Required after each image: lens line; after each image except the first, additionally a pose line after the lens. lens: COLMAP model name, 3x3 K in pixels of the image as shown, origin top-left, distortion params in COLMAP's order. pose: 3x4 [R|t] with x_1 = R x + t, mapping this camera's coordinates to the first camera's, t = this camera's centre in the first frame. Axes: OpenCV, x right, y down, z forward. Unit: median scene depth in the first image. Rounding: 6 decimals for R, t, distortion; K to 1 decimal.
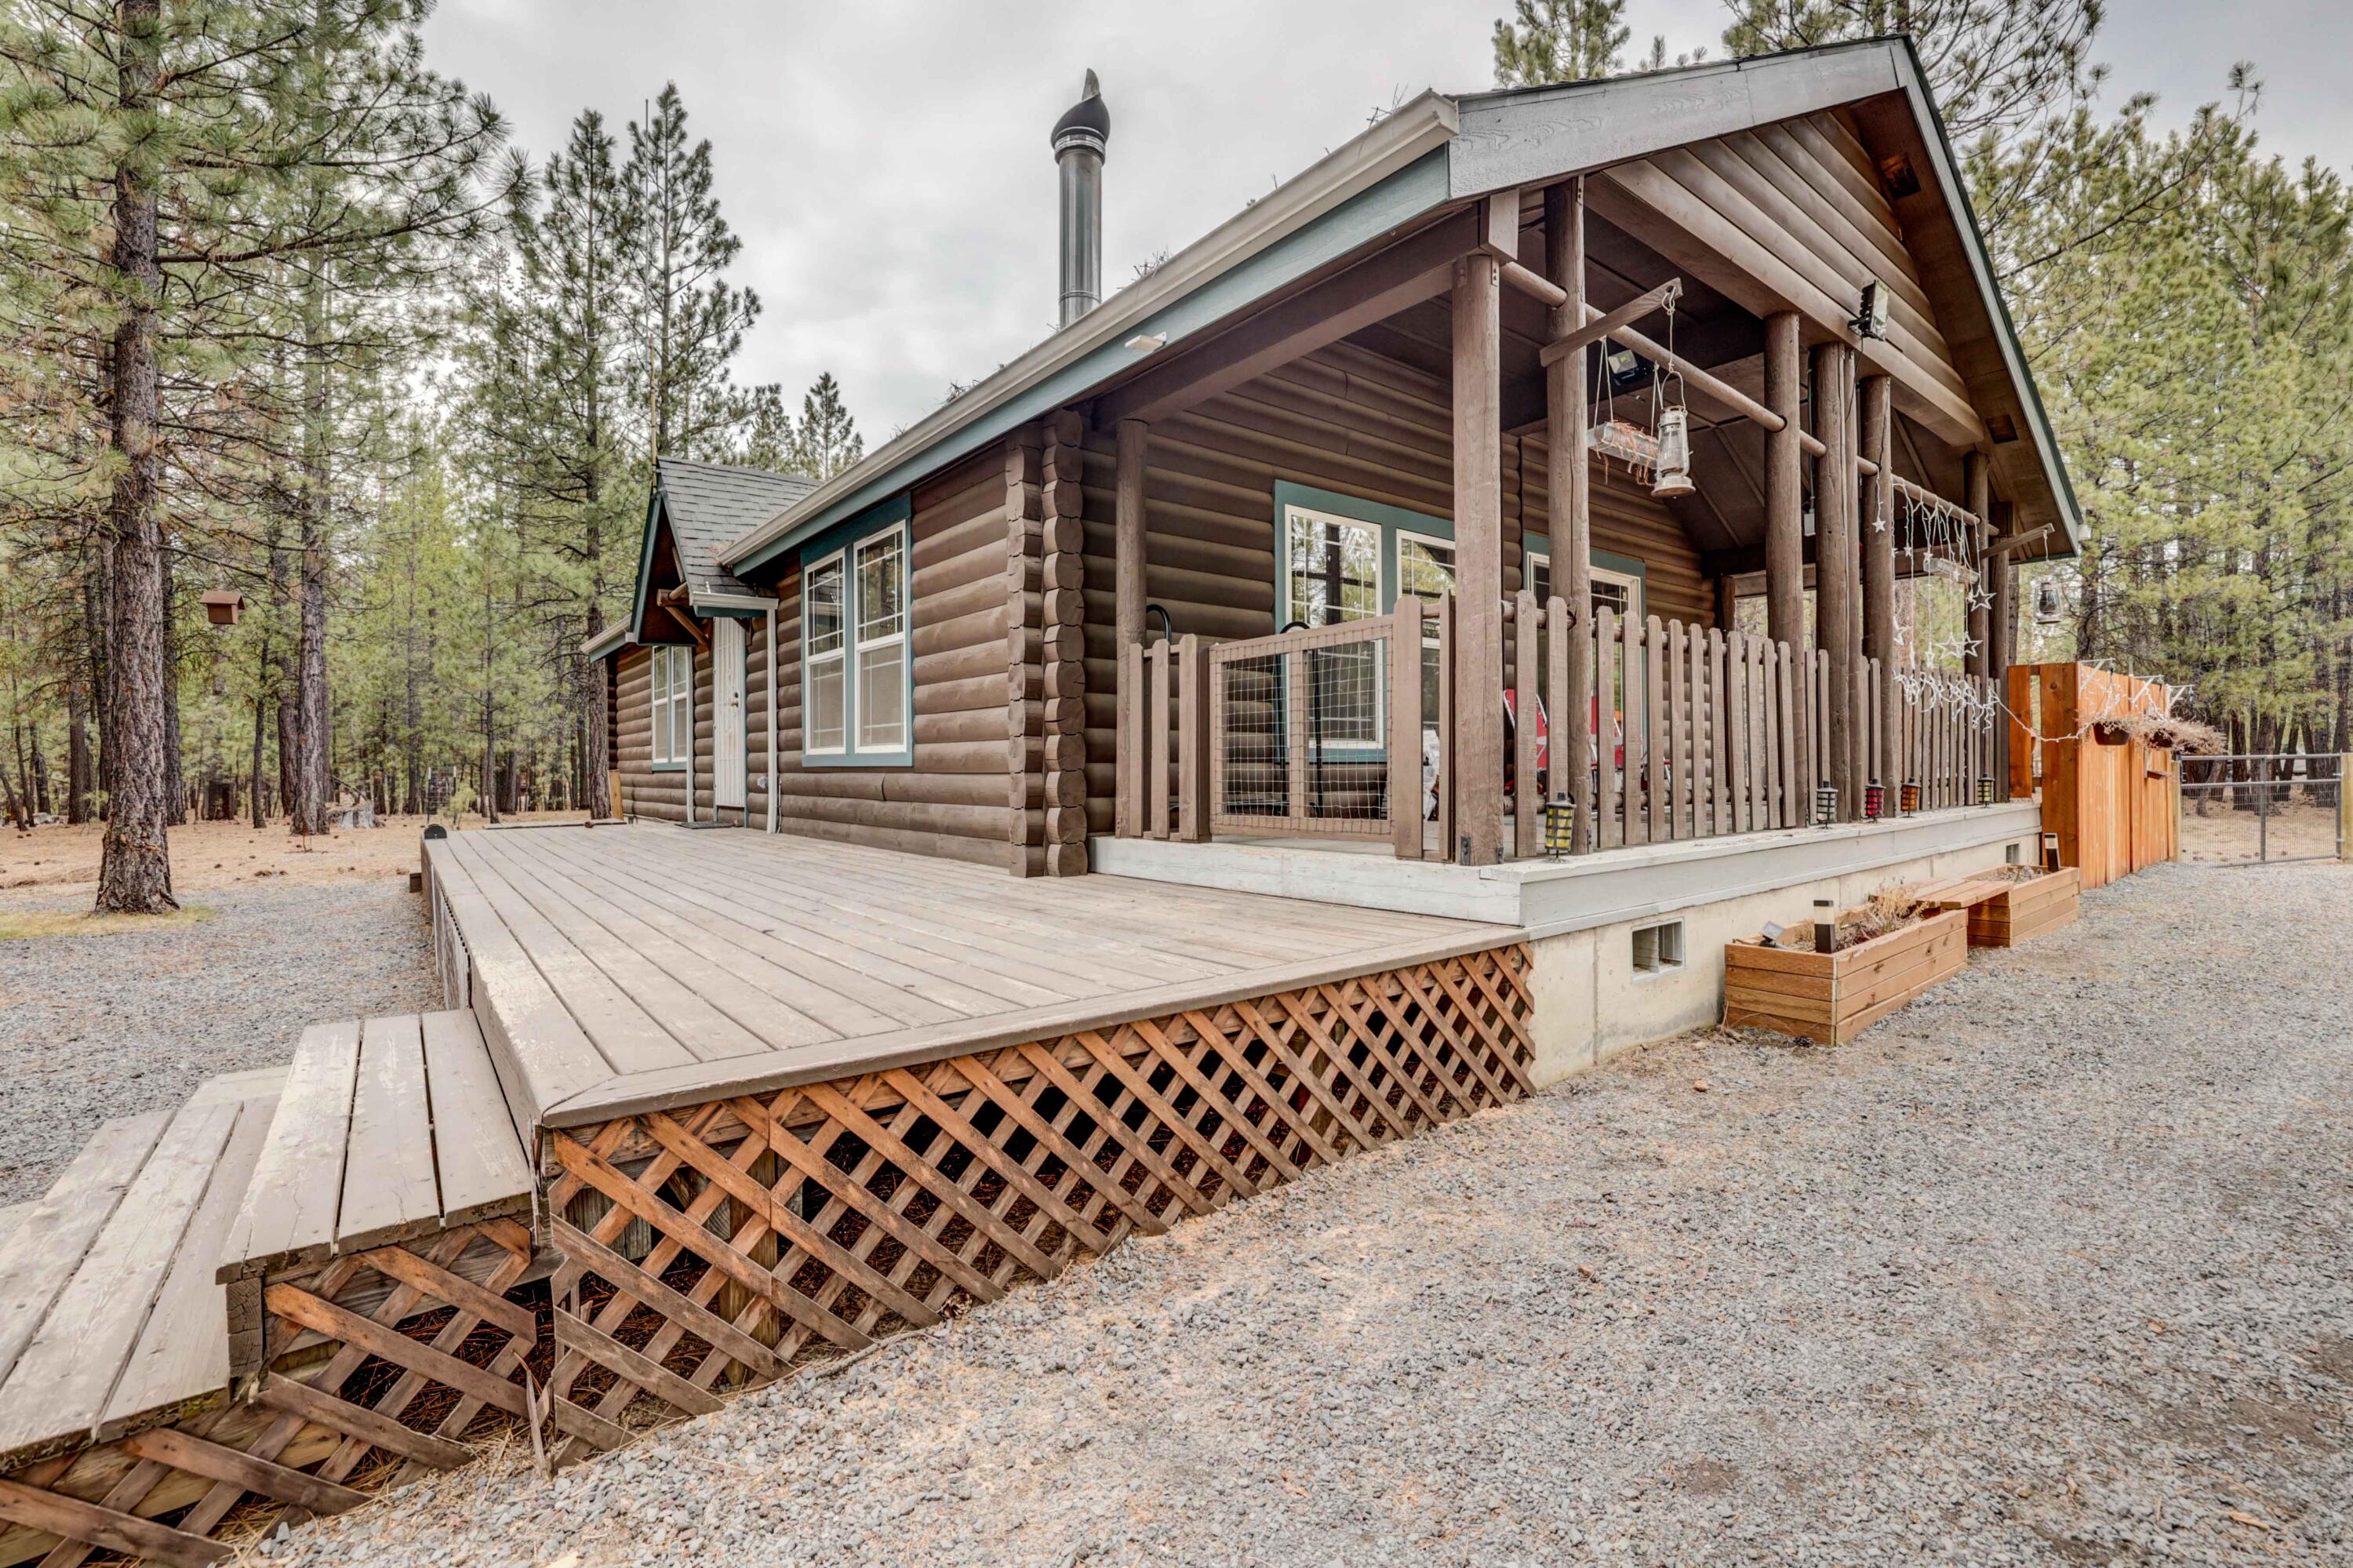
lens RADIAL K [[1009.7, 0, 1177.5], [0, 1009.7, 768.4], [0, 0, 1]] dist [-0.013131, 0.000897]
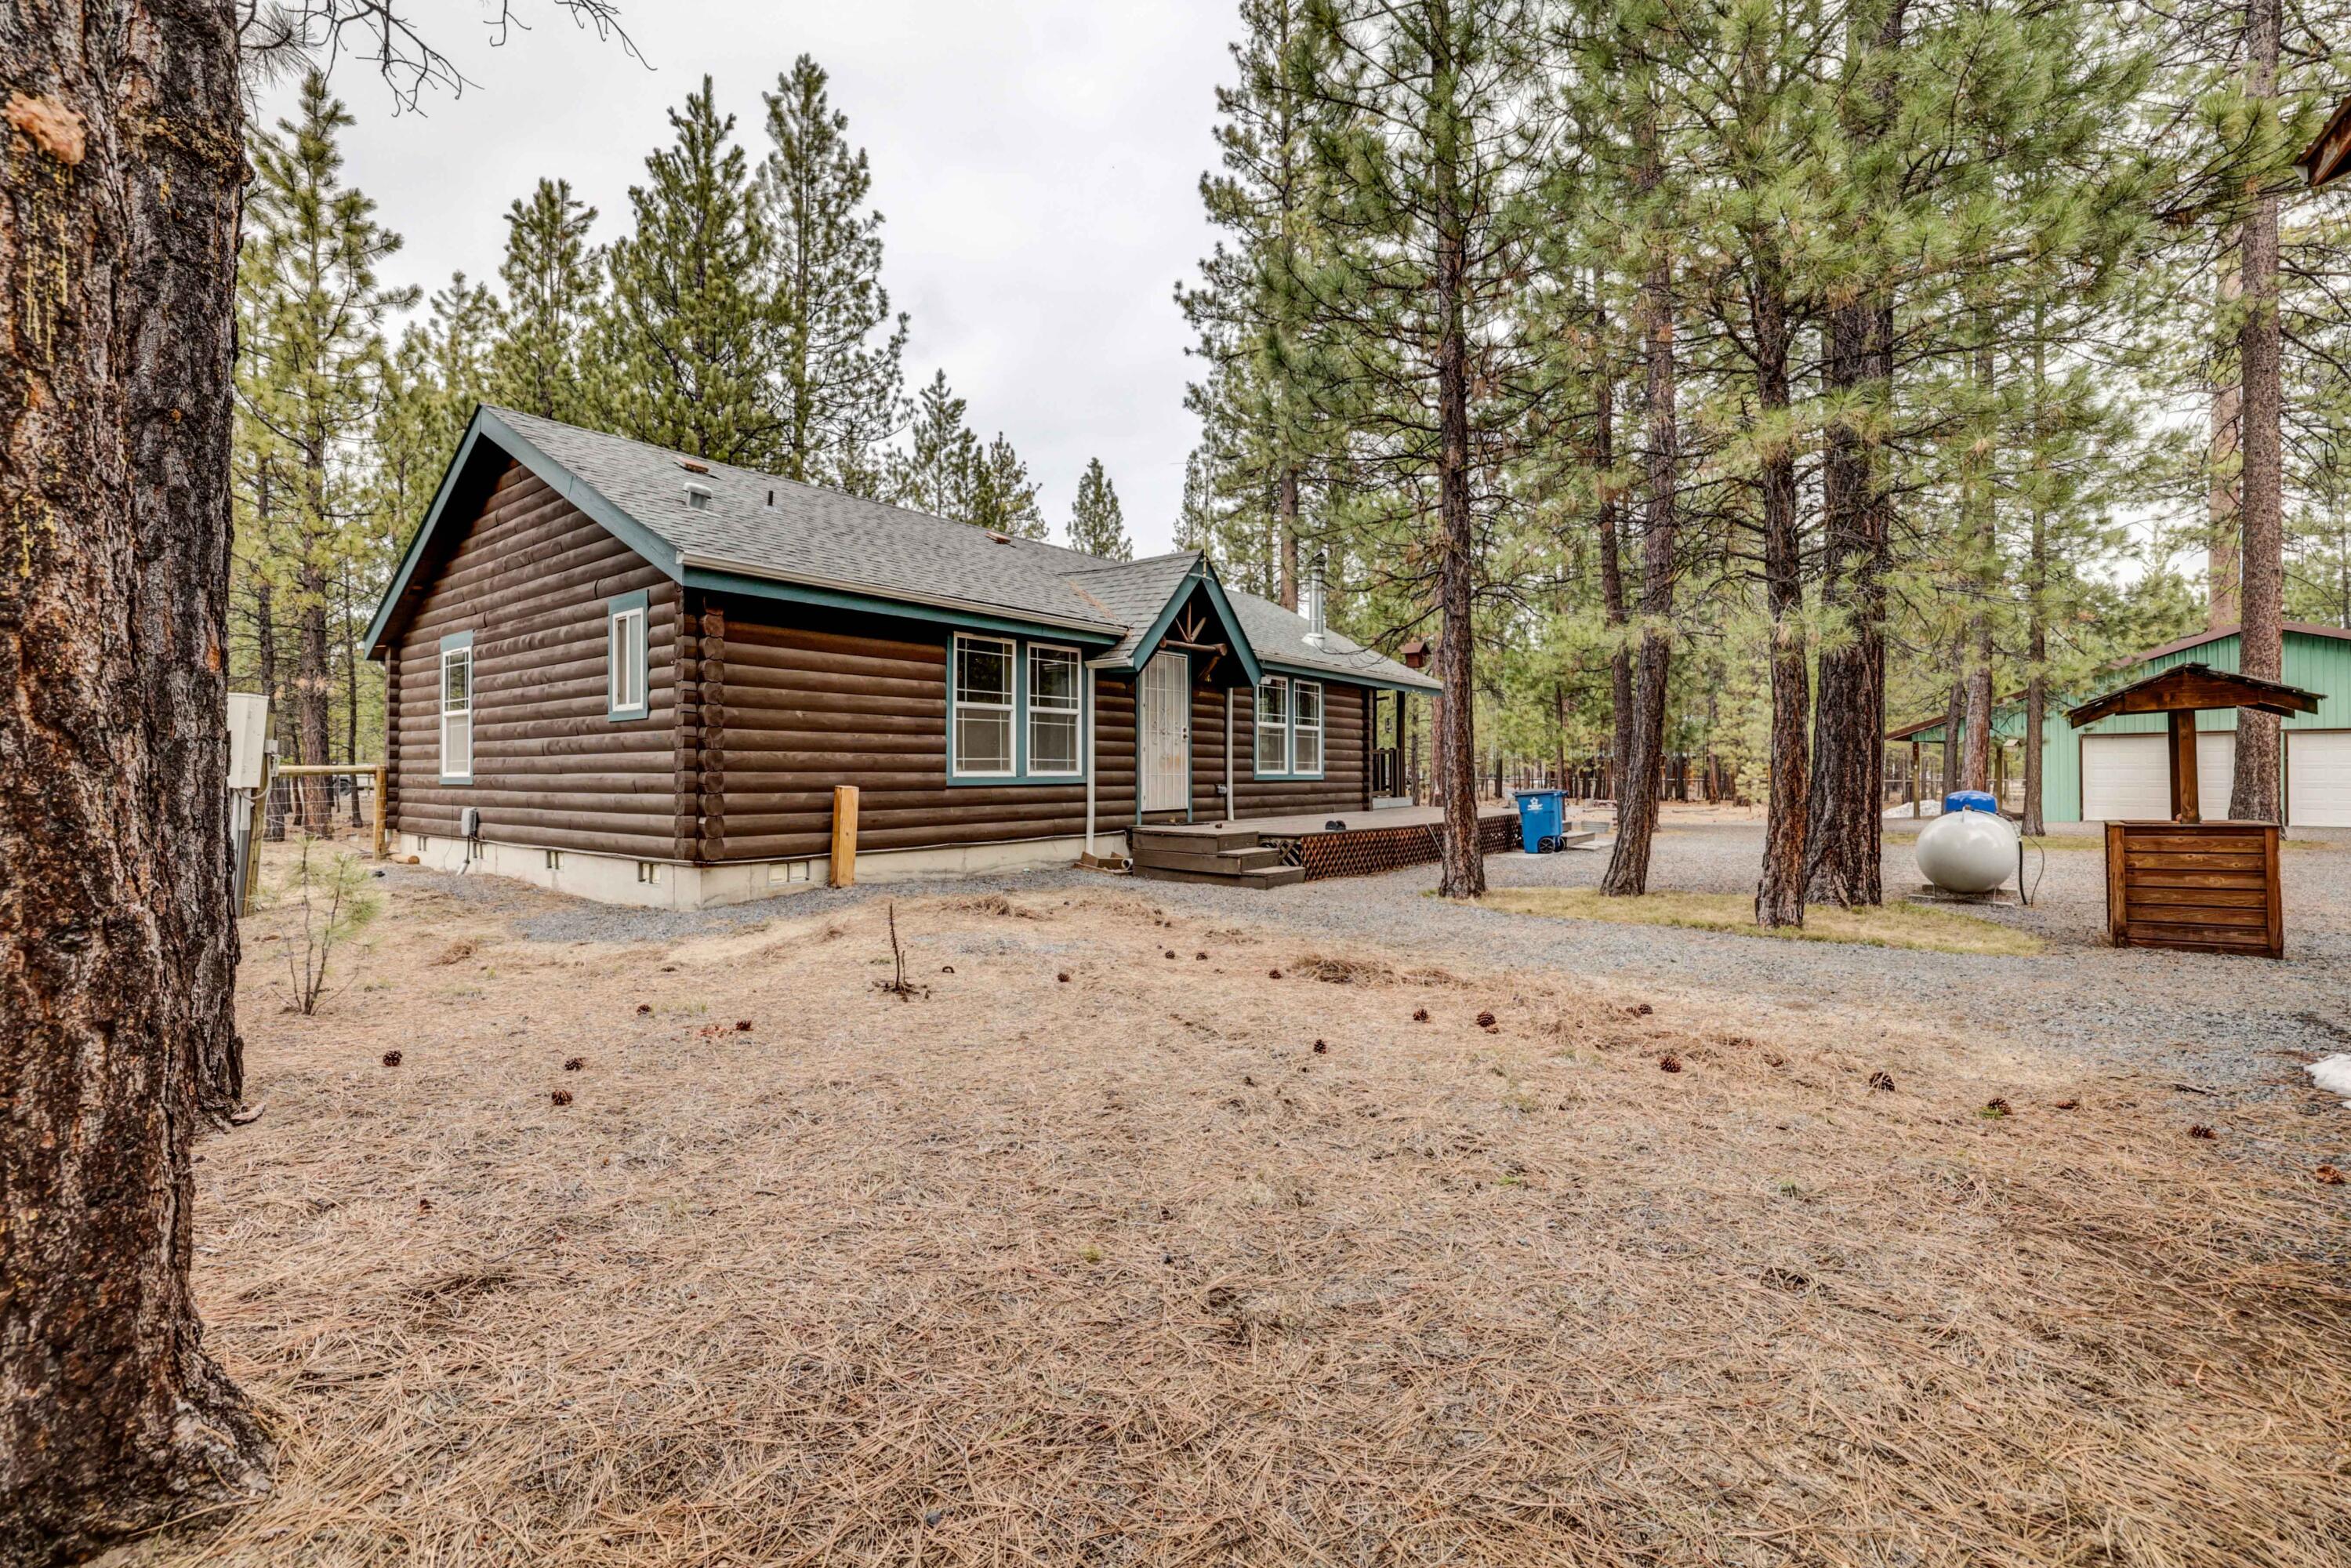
lens RADIAL K [[1008.8, 0, 1173.5], [0, 1008.8, 780.6], [0, 0, 1]] dist [-0.013131, 0.000897]
pose [[-0.243136, 0.010753, 0.969933, -2.229759], [0.016501, 0.999840, -0.006948, 0.009780], [-0.969852, 0.014316, -0.243274, 1.670650]]
